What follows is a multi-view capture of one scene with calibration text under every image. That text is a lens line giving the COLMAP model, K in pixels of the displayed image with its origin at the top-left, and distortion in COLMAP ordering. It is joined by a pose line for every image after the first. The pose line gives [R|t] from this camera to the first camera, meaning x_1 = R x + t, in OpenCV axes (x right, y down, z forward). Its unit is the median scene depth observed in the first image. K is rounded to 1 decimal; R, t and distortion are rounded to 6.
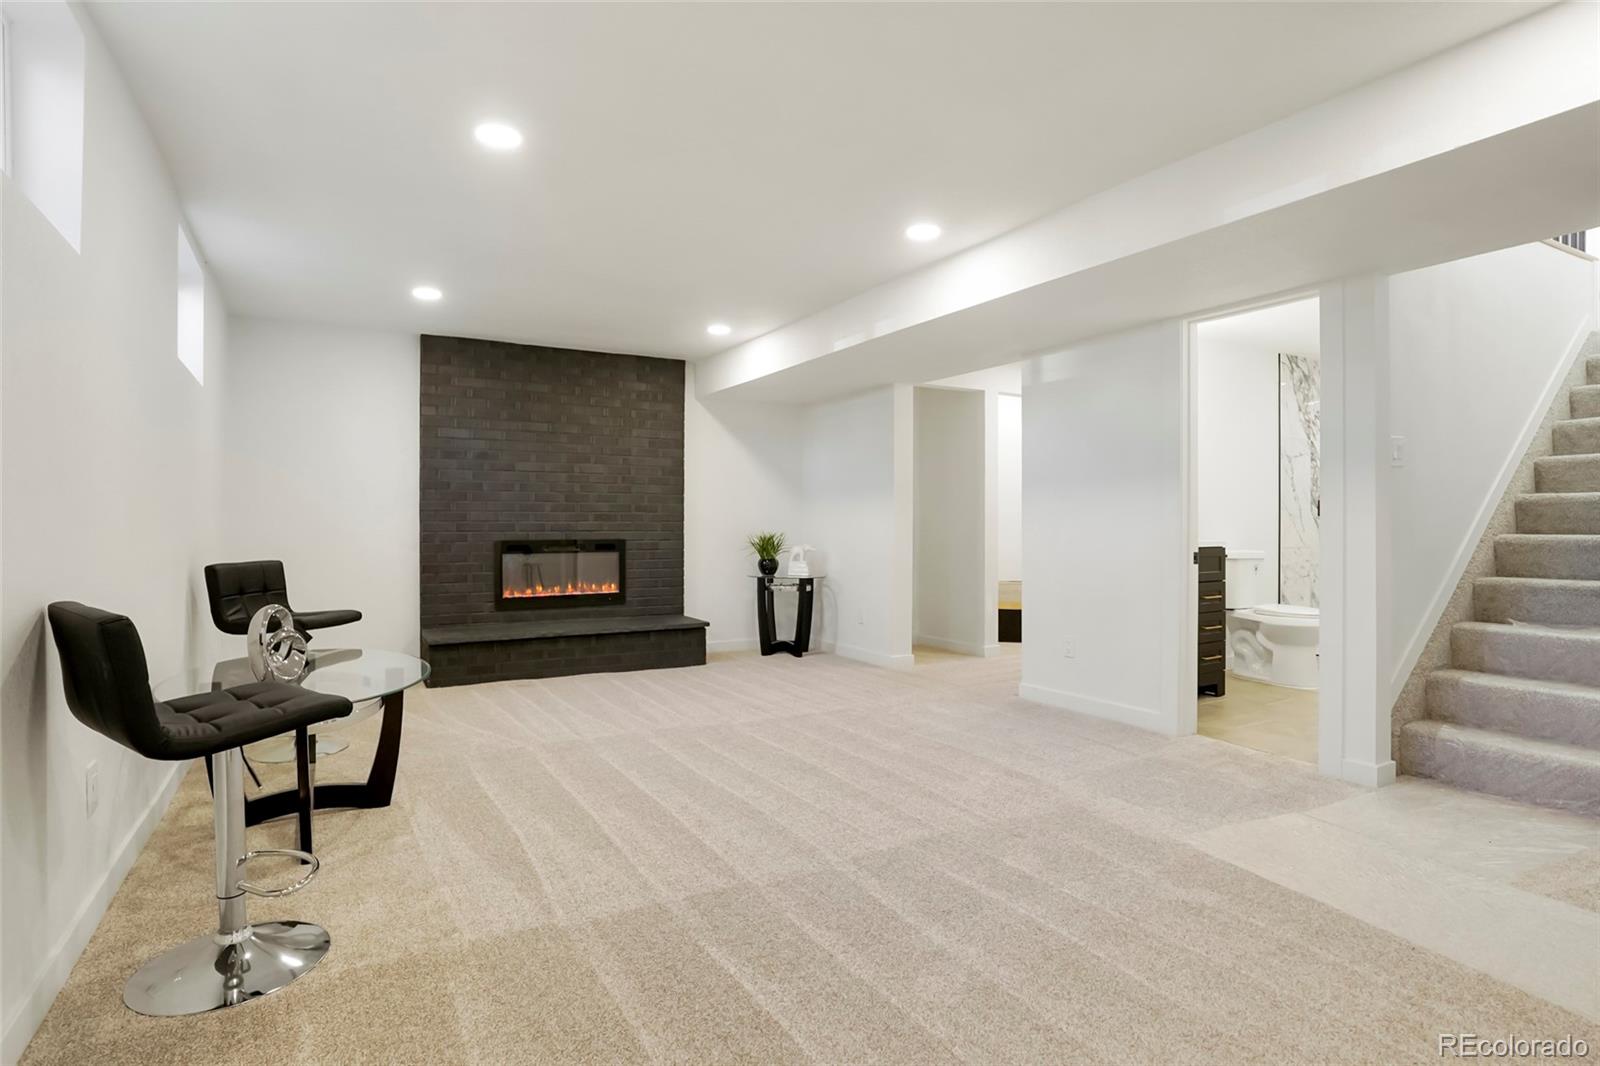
lens RADIAL K [[806.7, 0, 801.9], [0, 806.7, 529.9], [0, 0, 1]] dist [-0.002311, -0.000016]
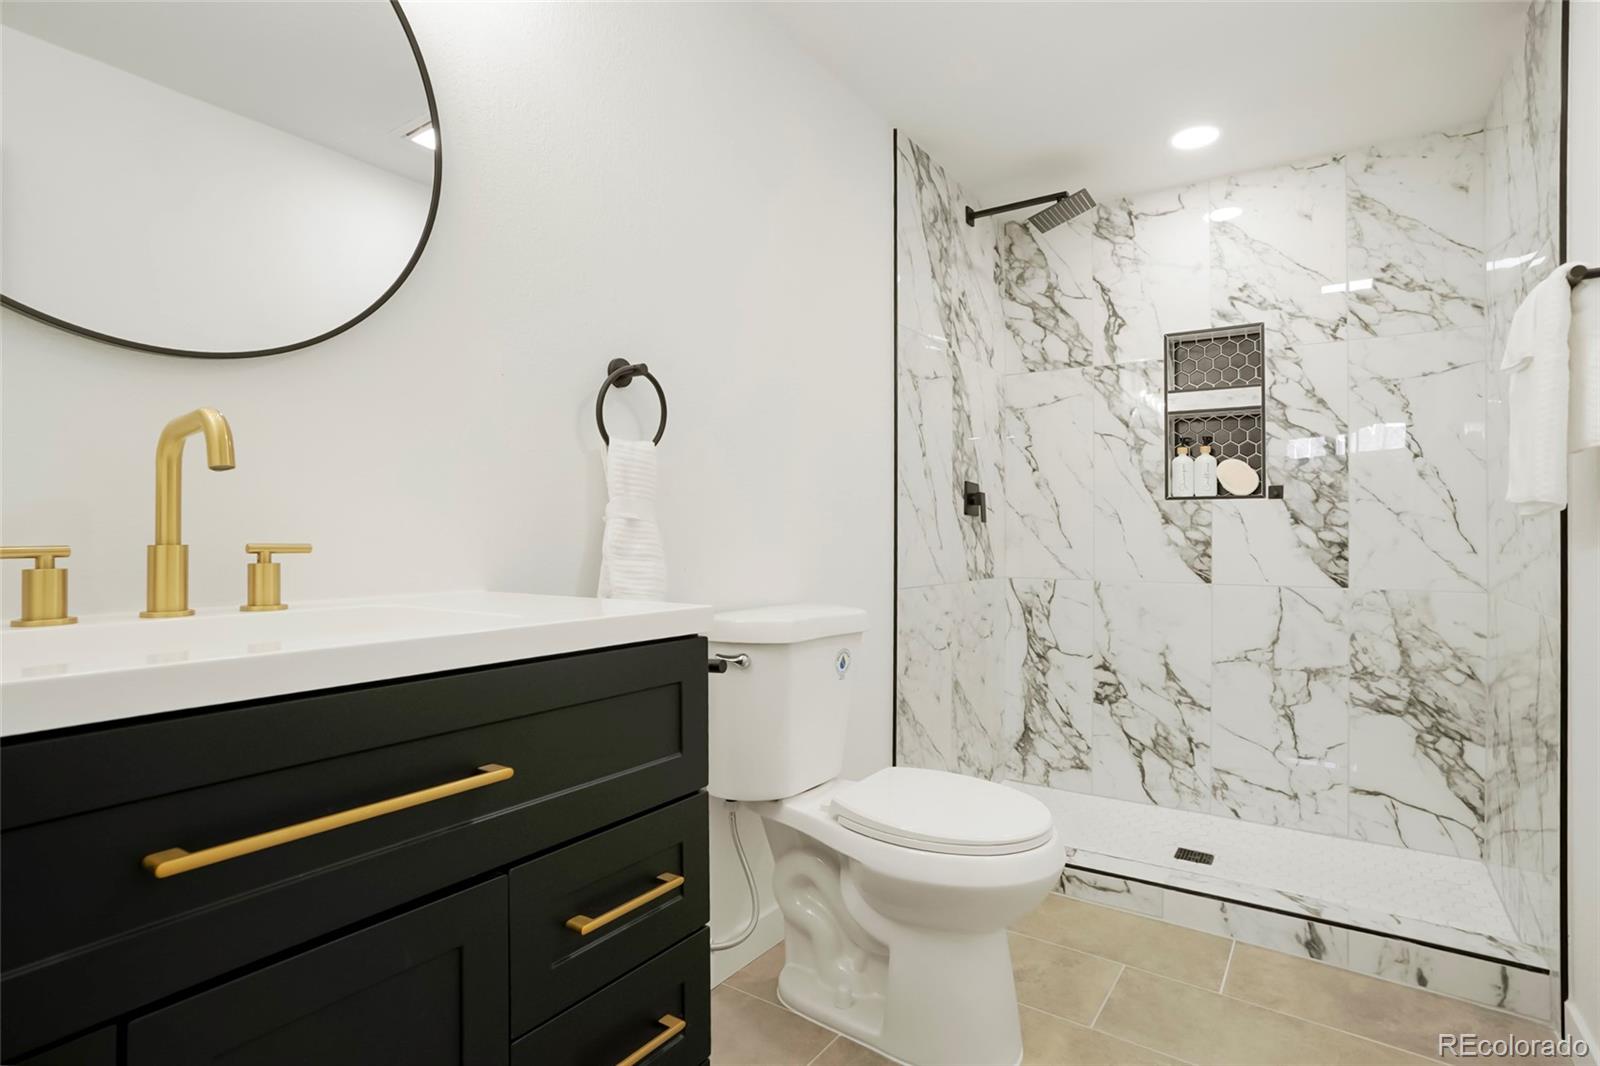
lens RADIAL K [[806.7, 0, 800.8], [0, 806.7, 536.9], [0, 0, 1]] dist [-0.002311, -0.000016]
pose [[0.905730, 0.002202, 0.423850, 0.362311], [-0.000649, 0.999993, -0.003808, -0.002740], [-0.423855, 0.003174, 0.905725, 0.627452]]
